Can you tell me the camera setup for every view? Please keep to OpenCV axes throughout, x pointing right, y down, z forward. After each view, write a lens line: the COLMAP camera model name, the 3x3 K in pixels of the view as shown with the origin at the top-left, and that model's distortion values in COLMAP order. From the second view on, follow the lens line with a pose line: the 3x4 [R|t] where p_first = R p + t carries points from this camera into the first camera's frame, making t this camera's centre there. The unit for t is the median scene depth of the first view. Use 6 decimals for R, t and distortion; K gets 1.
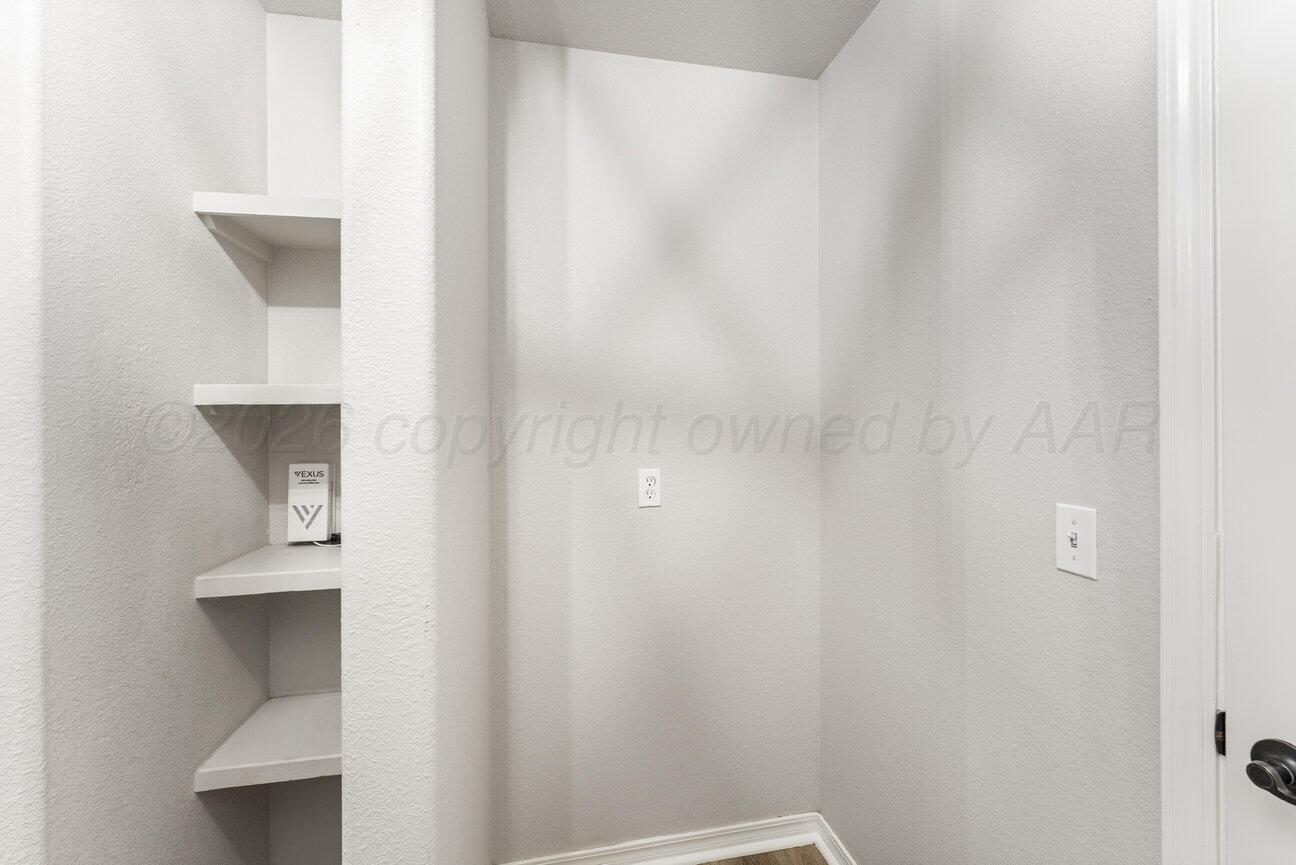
lens RADIAL K [[544.7, 0, 644.2], [0, 544.7, 415.4], [0, 0, 1]] dist [-0.000661, -0.000458]
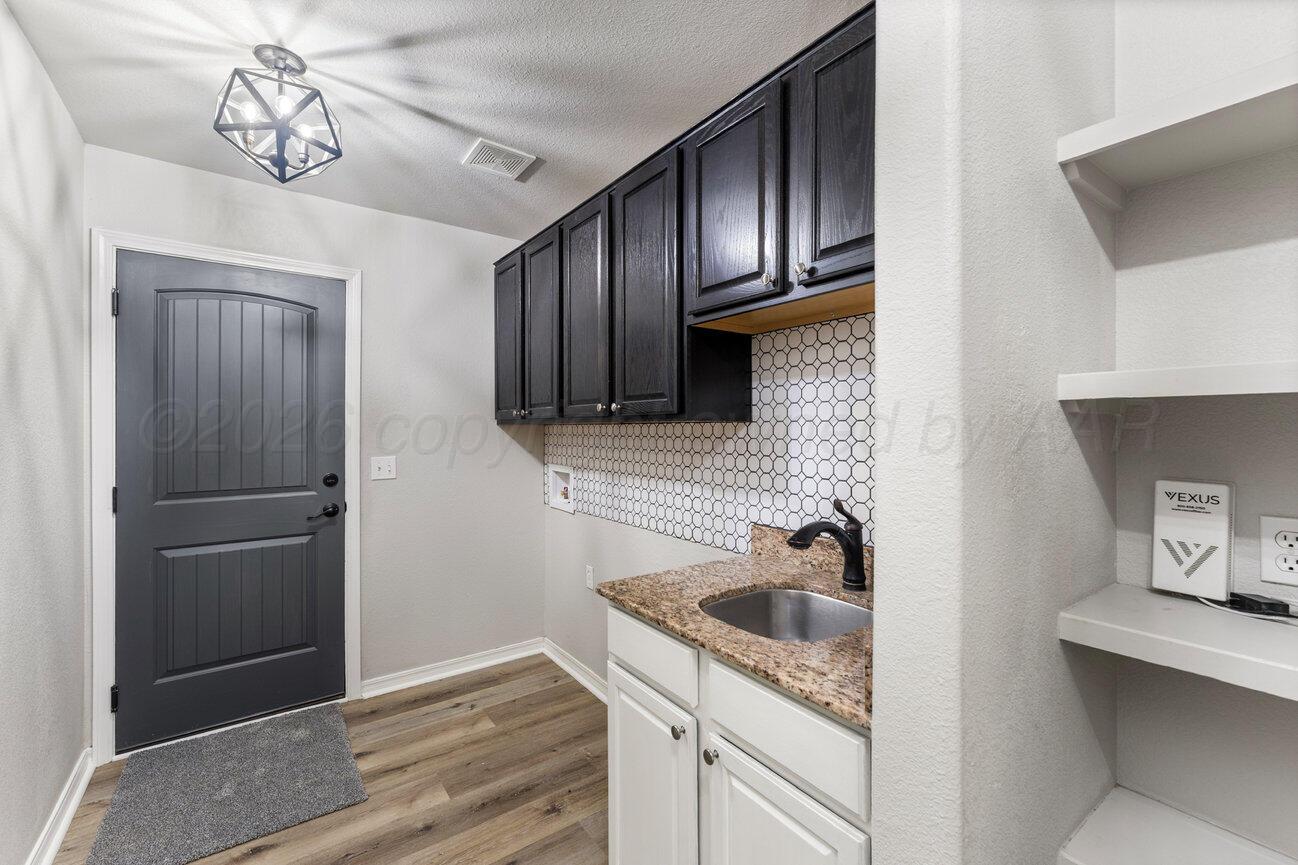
lens RADIAL K [[545.5, 0, 645.2], [0, 545.5, 415.4], [0, 0, 1]] dist [-0.000661, -0.000458]
pose [[0.436724, 0.001276, -0.899595, -0.298912], [-0.002578, 0.999997, 0.000167, 0.004453], [0.899592, 0.002247, 0.436725, 0.074189]]
